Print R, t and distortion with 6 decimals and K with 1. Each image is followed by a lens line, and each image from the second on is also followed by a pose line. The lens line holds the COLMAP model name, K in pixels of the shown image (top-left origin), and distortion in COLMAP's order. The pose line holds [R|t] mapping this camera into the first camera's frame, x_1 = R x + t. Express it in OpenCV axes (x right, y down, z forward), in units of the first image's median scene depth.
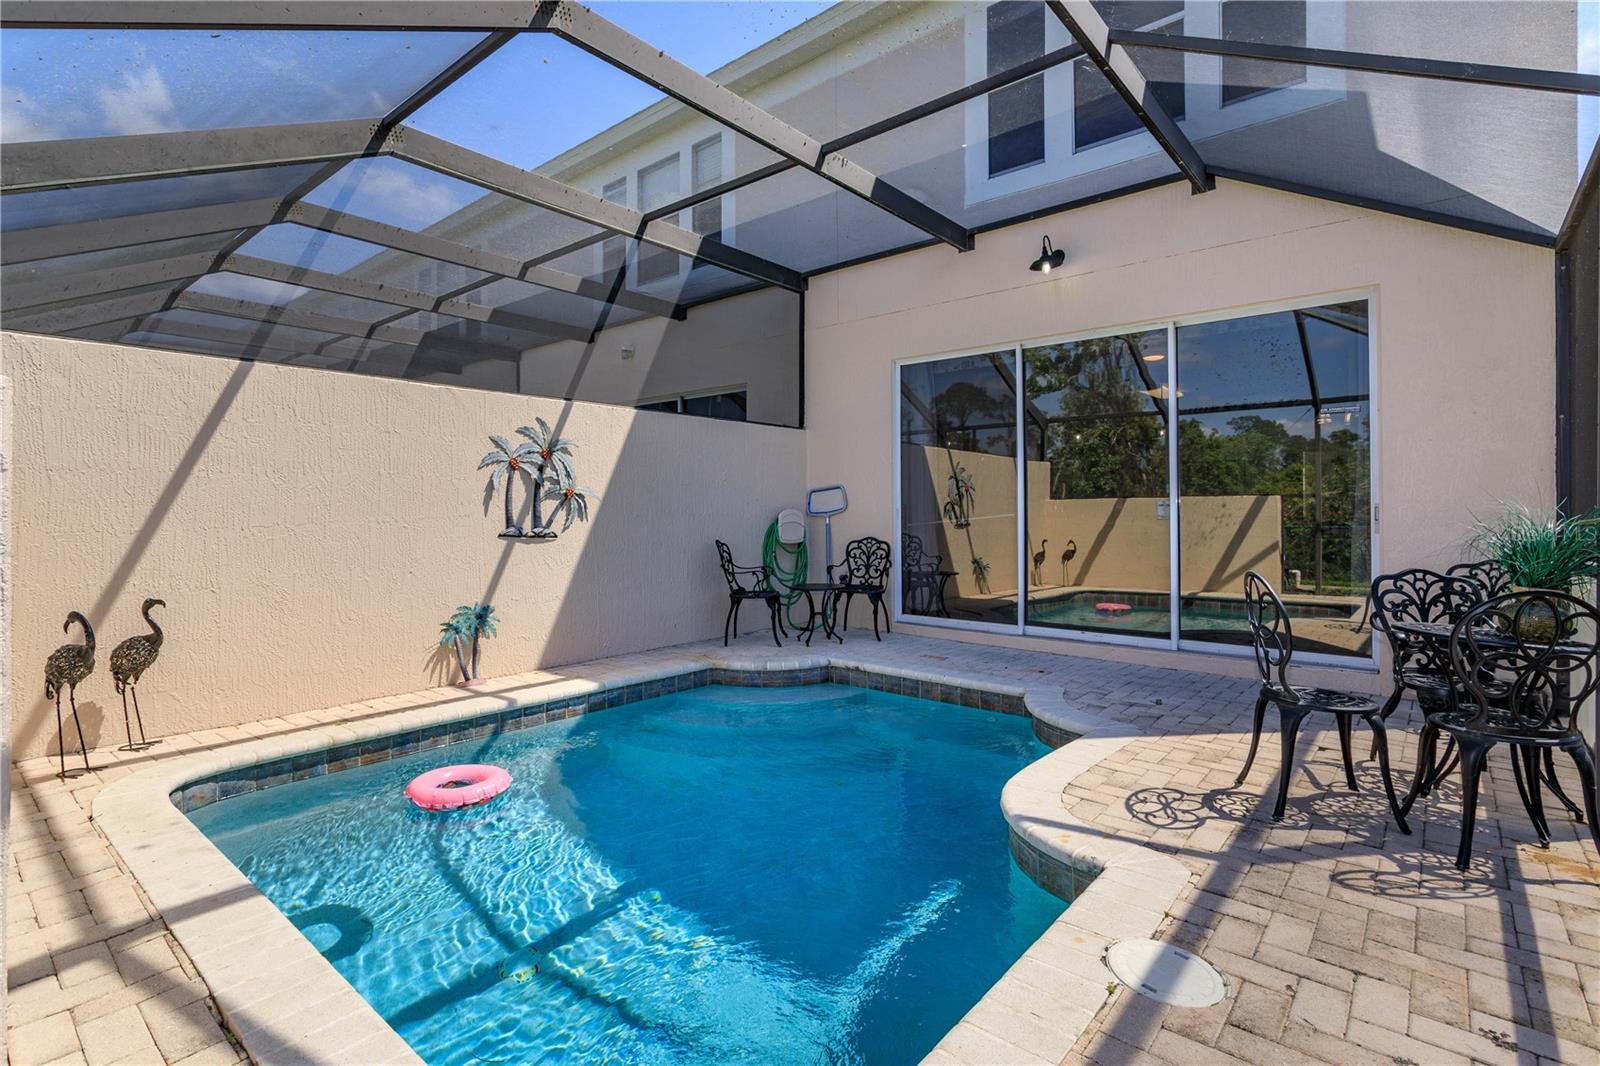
lens RADIAL K [[770.1, 0, 790.6], [0, 770.1, 518.9], [0, 0, 1]] dist [-0.002482, 0.003691]
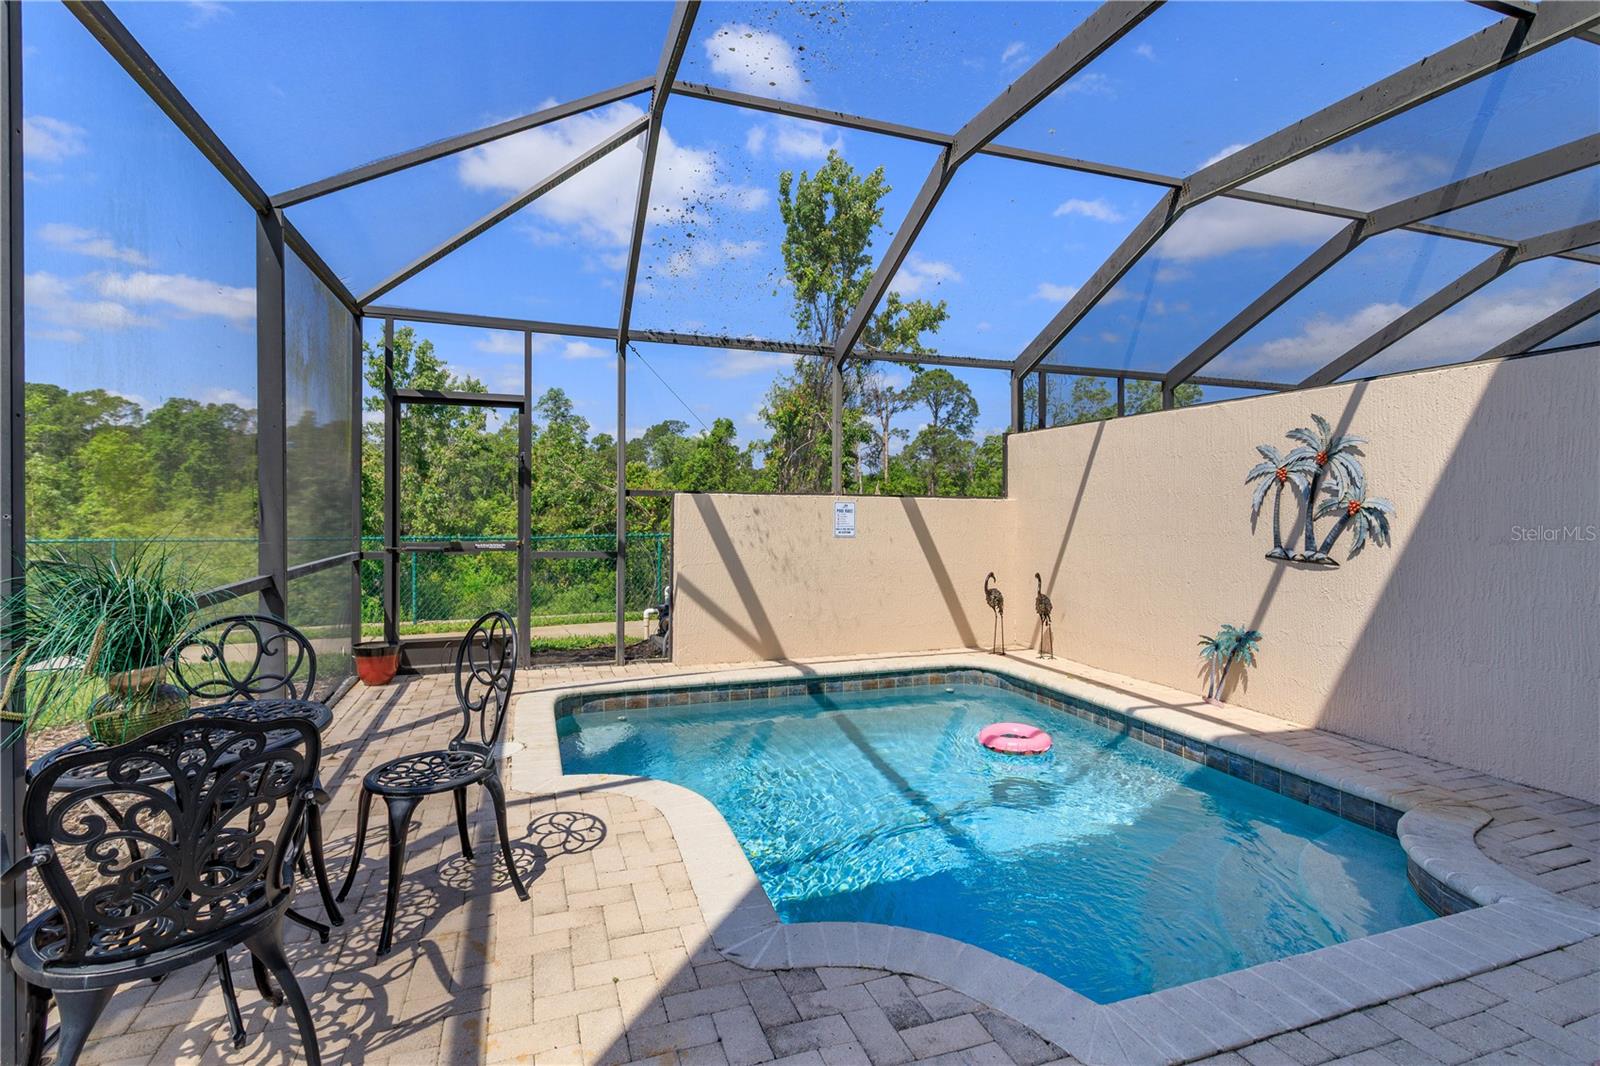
lens RADIAL K [[770.1, 0, 792.4], [0, 770.1, 519.1], [0, 0, 1]] dist [-0.002482, 0.003691]
pose [[-0.507349, 0.008352, -0.861700, 0.685854], [-0.012890, 0.999768, 0.017280, -0.030797], [0.861644, 0.019874, -0.507124, 1.001029]]
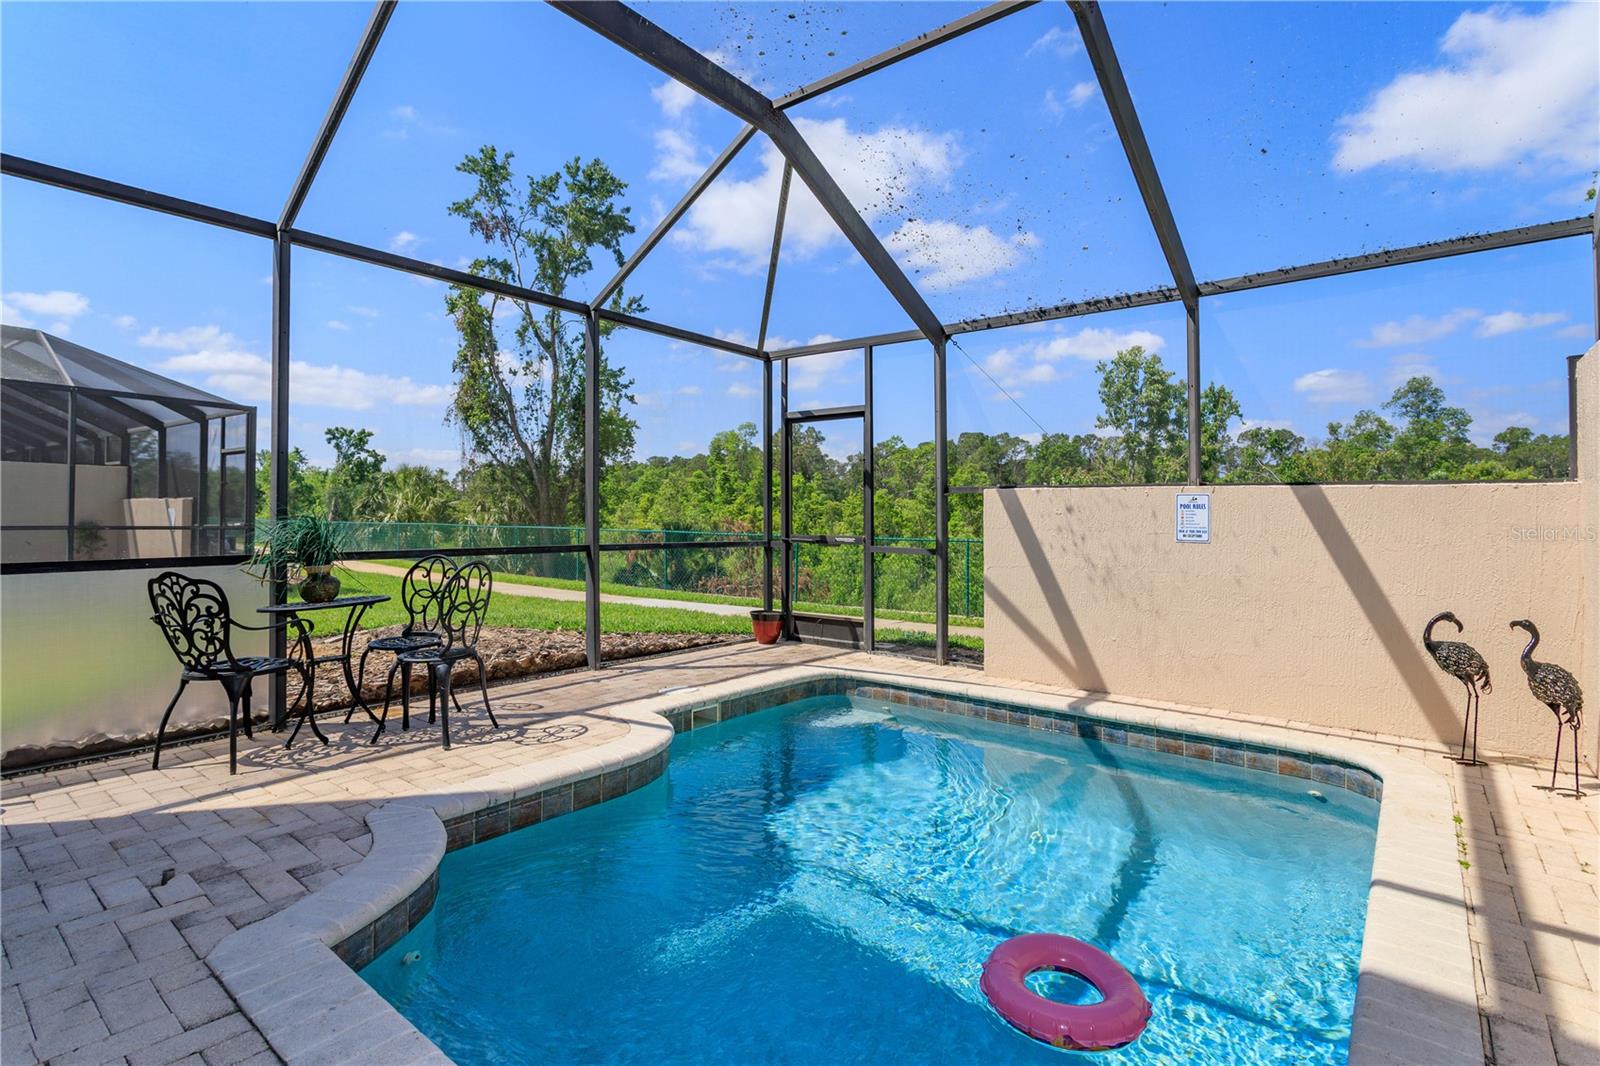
lens RADIAL K [[770.1, 0, 794.7], [0, 770.1, 532.6], [0, 0, 1]] dist [-0.002482, 0.003691]
pose [[-0.999823, -0.010974, -0.015256, 0.050883], [-0.011349, 0.999629, 0.024764, -0.010595], [0.014979, 0.024933, -0.999577, 1.340659]]
